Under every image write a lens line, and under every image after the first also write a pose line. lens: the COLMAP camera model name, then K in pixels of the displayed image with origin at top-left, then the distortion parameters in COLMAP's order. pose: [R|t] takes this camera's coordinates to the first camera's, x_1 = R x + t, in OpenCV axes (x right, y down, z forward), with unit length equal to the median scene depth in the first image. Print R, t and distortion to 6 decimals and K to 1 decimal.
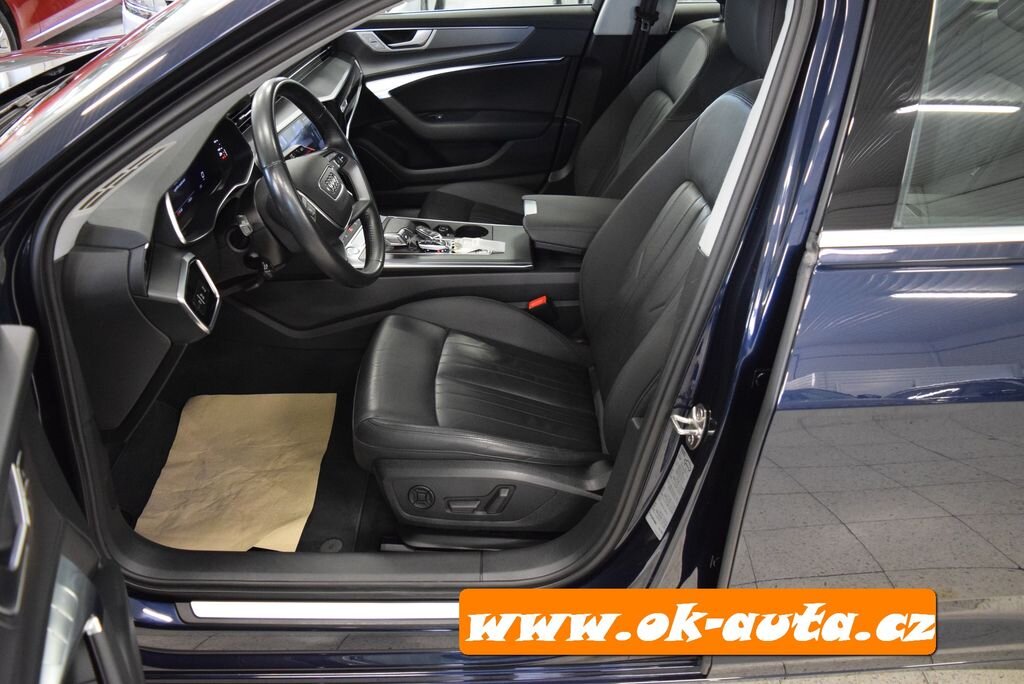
lens RADIAL K [[824.1, 0, 512.0], [0, 824.1, 342.0], [0, 0, 1]] dist [-0.089600, 0.010719]
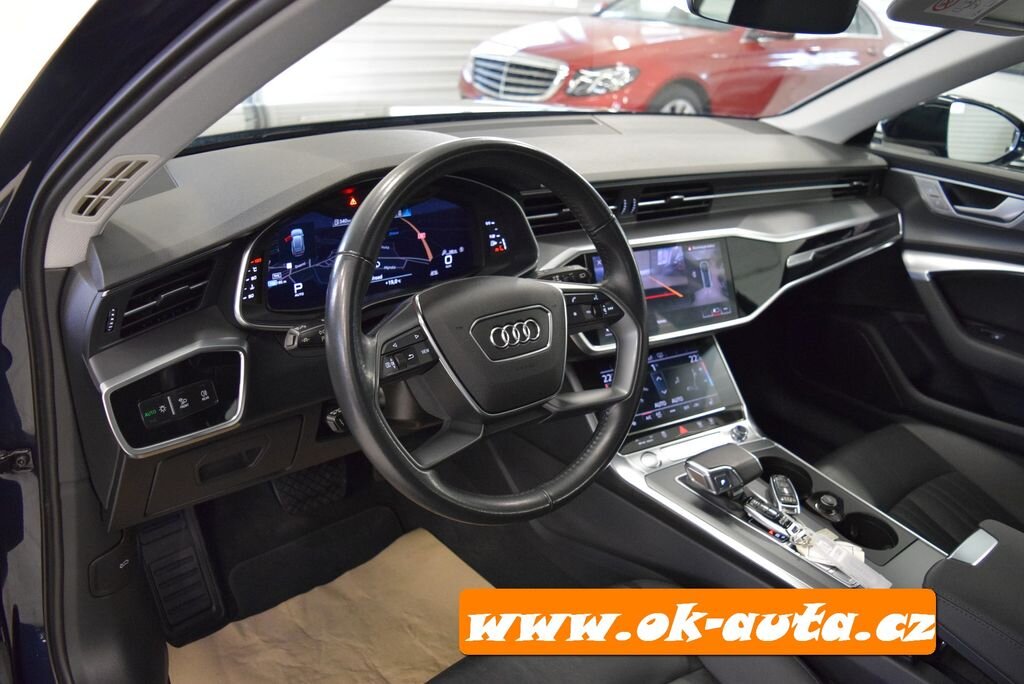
lens RADIAL K [[824.1, 0, 512.0], [0, 824.1, 342.0], [0, 0, 1]] dist [-0.089600, 0.010719]
pose [[0.633530, 0.369978, -0.679526, 0.099238], [-0.473449, 0.880013, 0.037734, -0.126615], [0.611953, 0.297815, 0.732680, 0.347899]]
